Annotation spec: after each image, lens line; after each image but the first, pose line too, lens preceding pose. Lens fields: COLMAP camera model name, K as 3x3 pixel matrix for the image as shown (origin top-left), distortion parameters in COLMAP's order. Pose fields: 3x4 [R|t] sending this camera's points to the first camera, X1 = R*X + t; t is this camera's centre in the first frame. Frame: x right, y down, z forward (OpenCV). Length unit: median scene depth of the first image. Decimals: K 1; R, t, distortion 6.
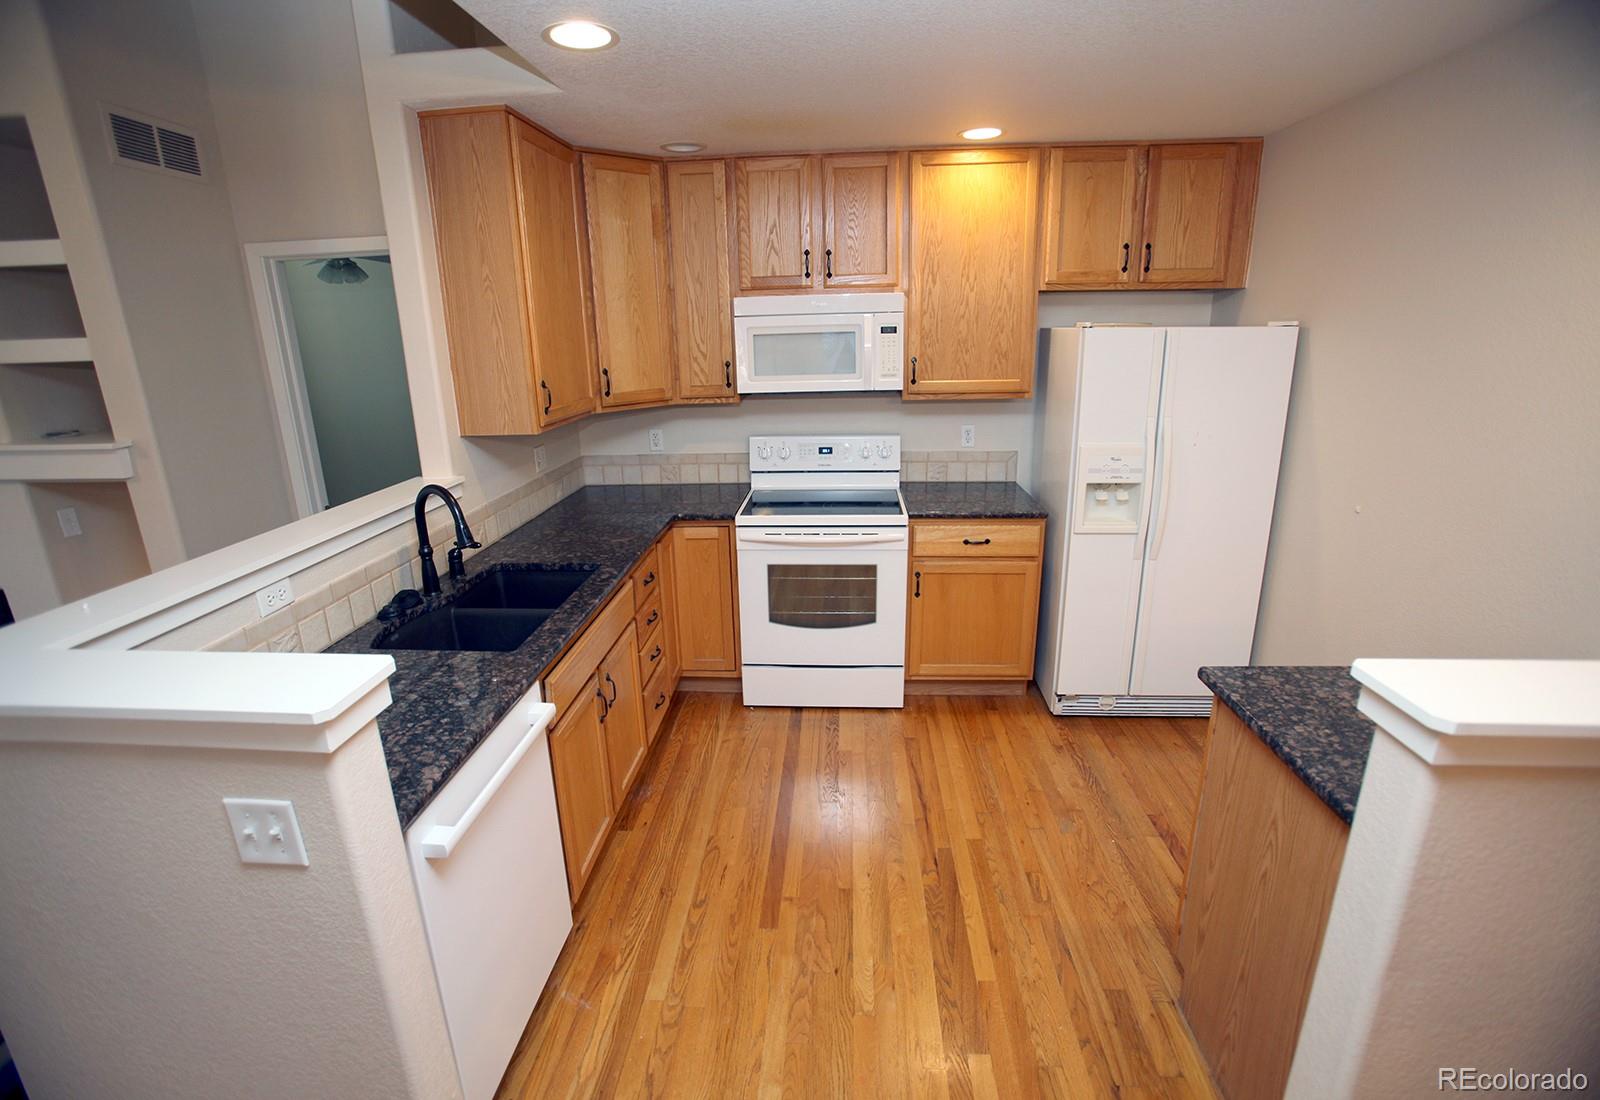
lens RADIAL K [[728.0, 0, 799.5], [0, 728.0, 529.2], [0, 0, 1]] dist [-0.051501, 0.011313]
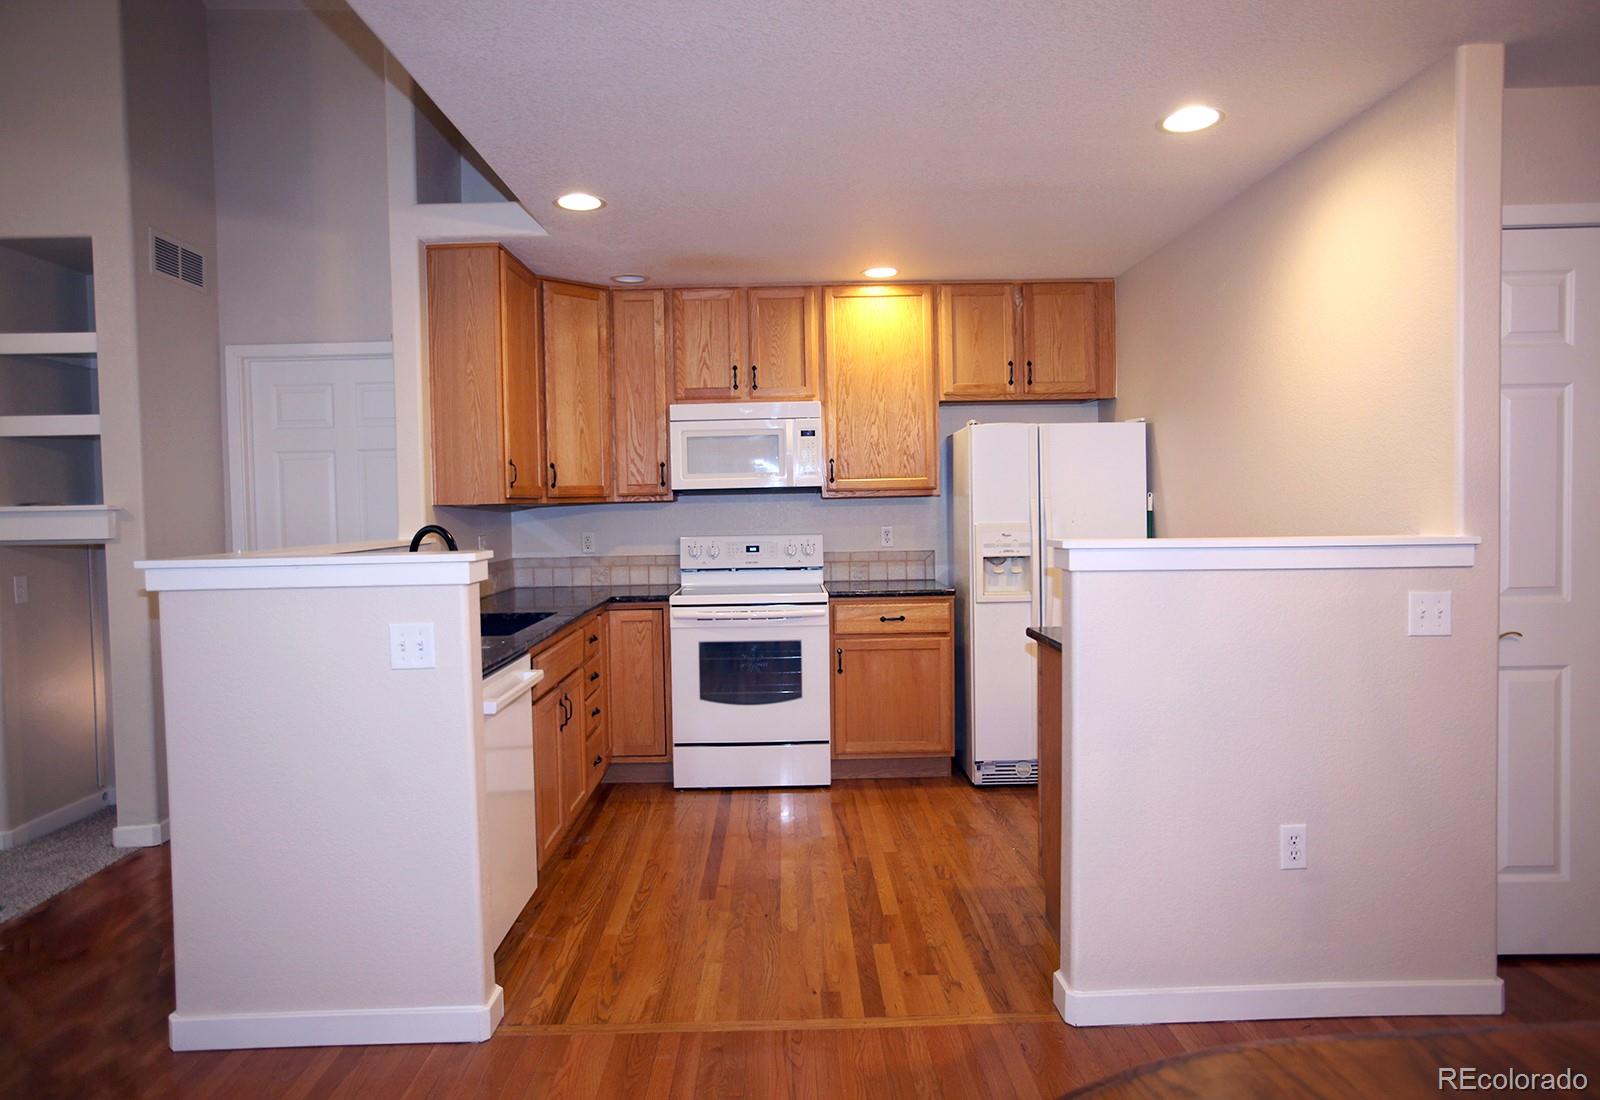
lens RADIAL K [[963.7, 0, 796.6], [0, 963.7, 536.6], [0, 0, 1]] dist [-0.038152, 0.006921]
pose [[0.996755, 0.000020, 0.080494, -0.016153], [0.018907, 0.971964, -0.234368, 0.243892], [-0.078242, 0.235129, 0.968810, -0.431869]]
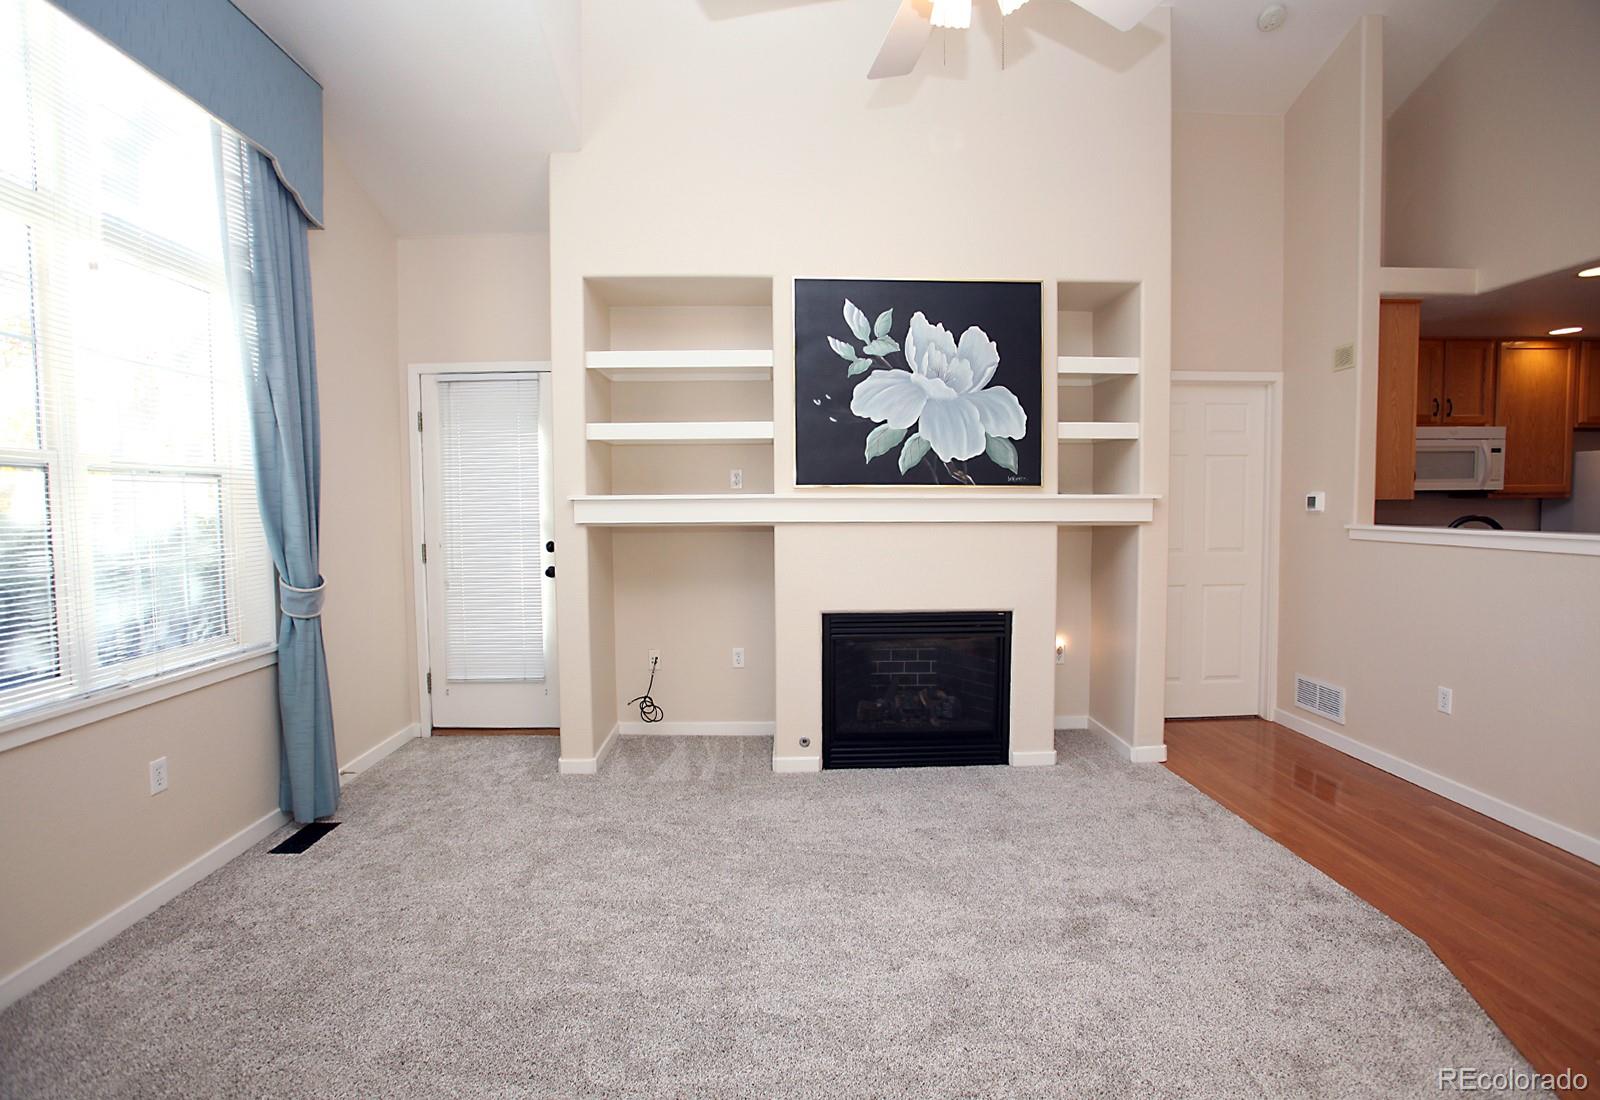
lens RADIAL K [[728.0, 0, 801.5], [0, 728.0, 527.9], [0, 0, 1]] dist [-0.051501, 0.011313]
pose [[0.995145, 0.014634, 0.097327, -1.534798], [0.008281, 0.972930, -0.230951, 0.218291], [-0.098072, 0.230636, 0.968085, -0.244034]]
